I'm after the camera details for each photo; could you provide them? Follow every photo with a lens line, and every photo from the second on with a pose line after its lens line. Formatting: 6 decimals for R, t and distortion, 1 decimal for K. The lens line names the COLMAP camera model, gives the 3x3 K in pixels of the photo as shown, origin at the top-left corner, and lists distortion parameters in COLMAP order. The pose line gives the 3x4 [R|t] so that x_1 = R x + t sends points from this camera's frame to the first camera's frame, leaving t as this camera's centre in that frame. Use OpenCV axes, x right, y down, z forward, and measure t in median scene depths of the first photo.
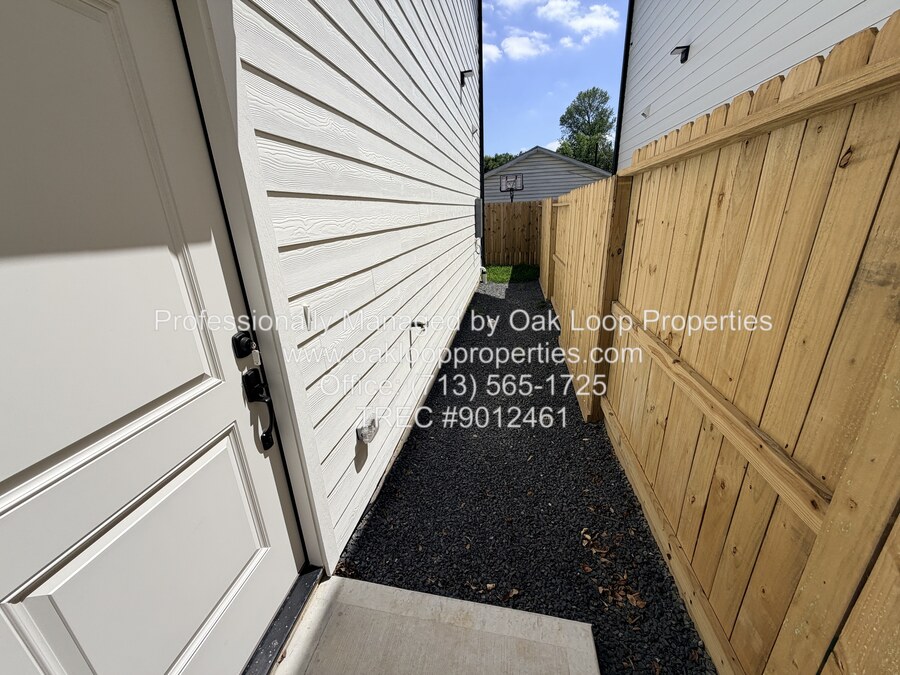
lens RADIAL K [[354.9, 0, 441.3], [0, 354.9, 338.0], [0, 0, 1]] dist [-0.000099, 0.001010]
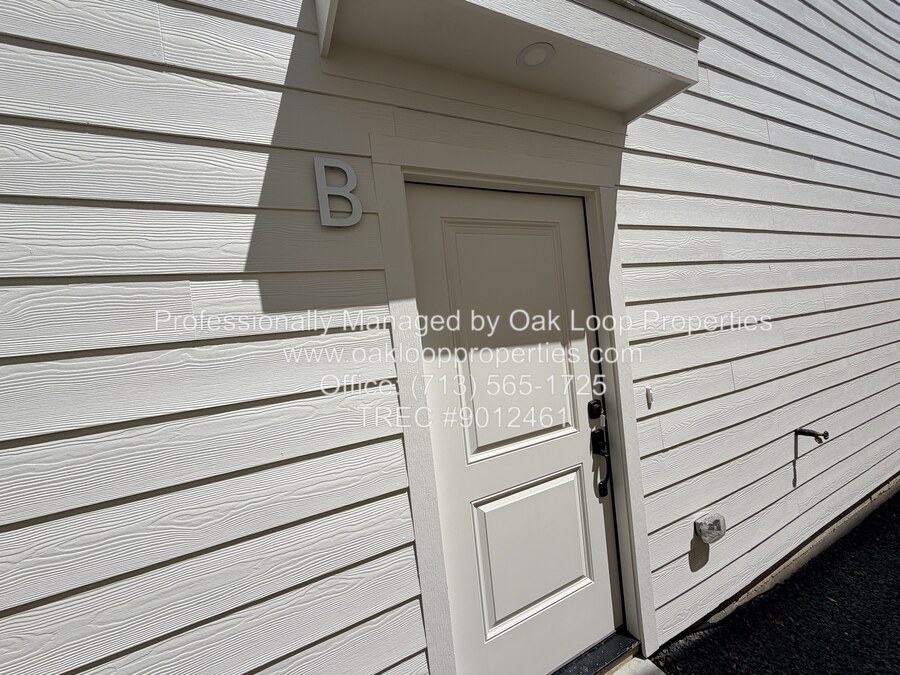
lens RADIAL K [[354.9, 0, 450.9], [0, 354.9, 337.8], [0, 0, 1]] dist [-0.000099, 0.001010]
pose [[0.591840, -0.000848, -0.806055, 0.229268], [-0.195965, 0.969845, -0.144906, 0.059536], [0.781871, 0.243720, 0.573827, -0.309180]]
